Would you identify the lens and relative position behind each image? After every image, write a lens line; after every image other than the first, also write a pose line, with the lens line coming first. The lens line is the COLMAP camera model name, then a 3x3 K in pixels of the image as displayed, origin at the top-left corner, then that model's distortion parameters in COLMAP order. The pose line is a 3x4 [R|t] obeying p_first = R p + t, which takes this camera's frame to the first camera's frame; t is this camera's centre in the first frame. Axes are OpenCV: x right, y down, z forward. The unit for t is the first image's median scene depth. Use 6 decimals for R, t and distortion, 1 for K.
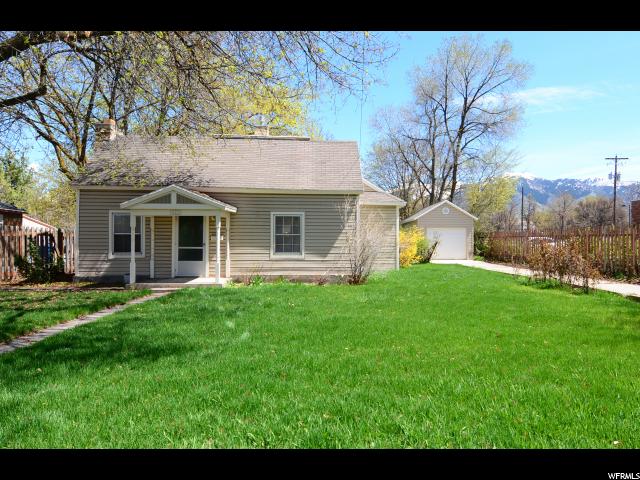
lens RADIAL K [[246.3, 0, 320.0], [0, 246.3, 240.0], [0, 0, 1]] dist [-0.001711, -0.004460]
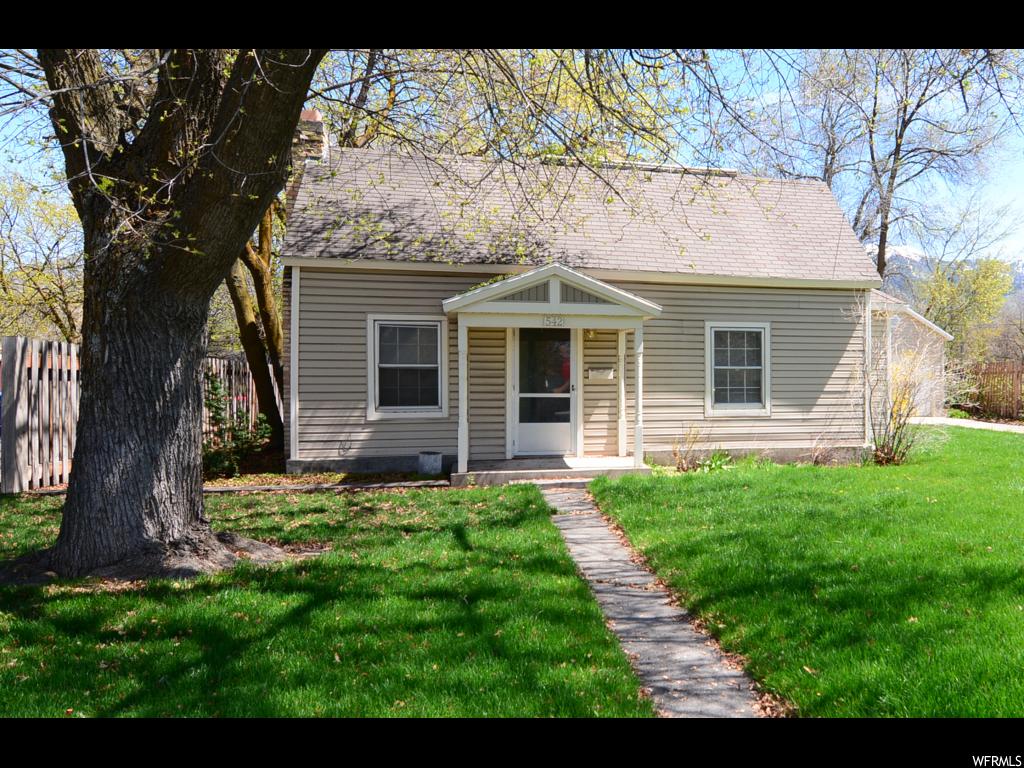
lens RADIAL K [[537.1, 0, 512.0], [0, 537.1, 384.0], [0, 0, 1]] dist [-0.002607, -0.014941]
pose [[0.994100, -0.003203, 0.108419, -0.701616], [0.002241, 0.999957, 0.008997, 0.000371], [-0.108444, -0.008701, 0.994065, -0.023172]]
